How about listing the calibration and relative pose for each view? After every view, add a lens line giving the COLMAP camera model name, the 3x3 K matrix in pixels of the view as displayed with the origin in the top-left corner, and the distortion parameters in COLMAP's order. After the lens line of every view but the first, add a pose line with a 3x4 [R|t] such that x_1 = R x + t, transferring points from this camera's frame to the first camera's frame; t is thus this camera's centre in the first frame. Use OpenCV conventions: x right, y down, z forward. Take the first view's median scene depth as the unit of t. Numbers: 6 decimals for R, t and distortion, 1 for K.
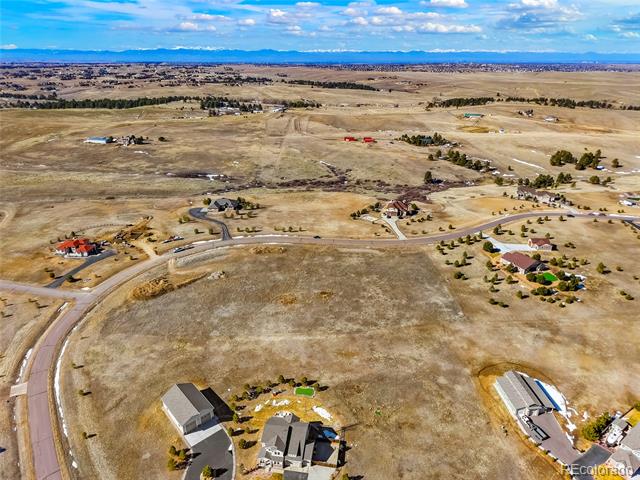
lens RADIAL K [[425.5, 0, 322.3], [0, 425.5, 238.9], [0, 0, 1]] dist [0.037463, -0.047056]
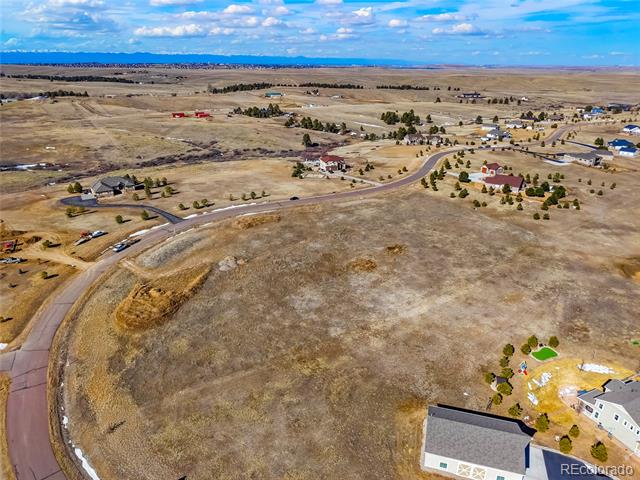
lens RADIAL K [[425.4, 0, 321.8], [0, 425.4, 243.5], [0, 0, 1]] dist [0.015477, -0.013958]
pose [[0.844319, -0.208097, 0.493783, -0.383215], [0.205173, 0.976832, 0.060846, 0.041160], [-0.495005, 0.049938, 0.867454, 0.341606]]
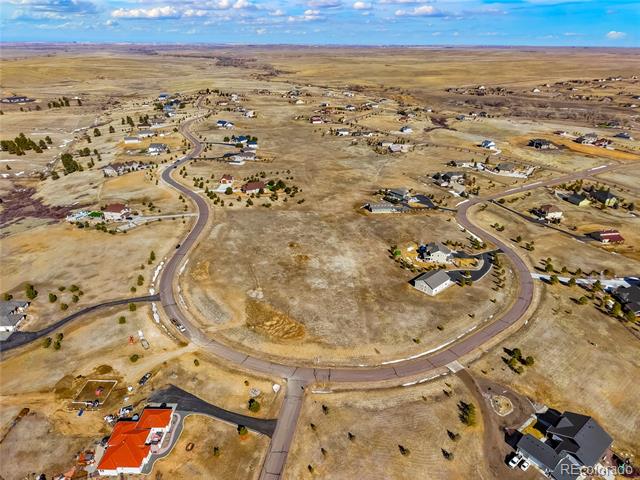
lens RADIAL K [[425.5, 0, 322.3], [0, 425.5, 238.9], [0, 0, 1]] dist [0.037463, -0.047056]
pose [[-0.046898, -0.420824, 0.905929, -0.914003], [0.381117, 0.830783, 0.405647, -0.291558], [-0.923337, 0.364289, 0.121422, 0.626501]]
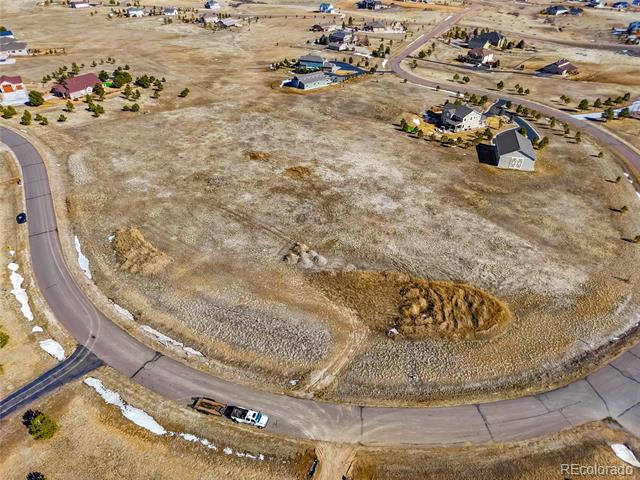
lens RADIAL K [[425.4, 0, 321.8], [0, 425.4, 243.5], [0, 0, 1]] dist [0.015477, -0.013958]
pose [[-0.564980, -0.490742, 0.663303, -0.465457], [0.317650, 0.612575, 0.723775, -0.196492], [-0.761509, 0.619616, -0.190208, 0.931745]]
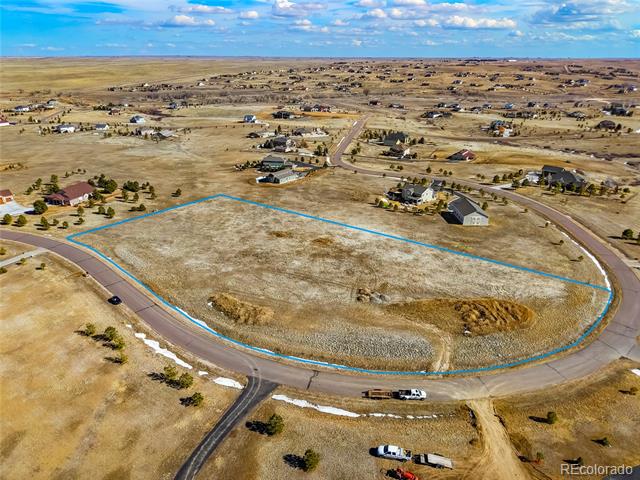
lens RADIAL K [[425.4, 0, 321.8], [0, 425.4, 243.5], [0, 0, 1]] dist [0.015477, -0.013958]
pose [[-0.750074, -0.271949, 0.602853, -0.445841], [0.252721, 0.724508, 0.641265, -0.290256], [-0.611163, 0.633350, -0.474708, 1.103883]]
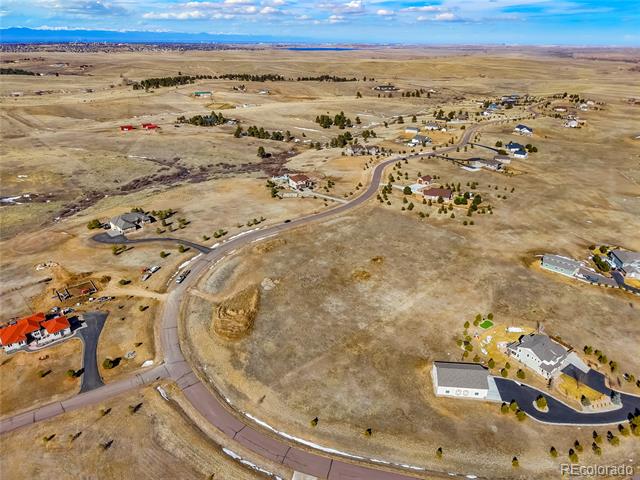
lens RADIAL K [[425.5, 0, 322.3], [0, 425.5, 238.9], [0, 0, 1]] dist [0.037463, -0.047056]
pose [[0.721732, -0.287699, 0.629549, -0.604820], [0.262111, 0.955390, 0.136114, -0.080052], [-0.640625, 0.066774, 0.764945, 0.231009]]
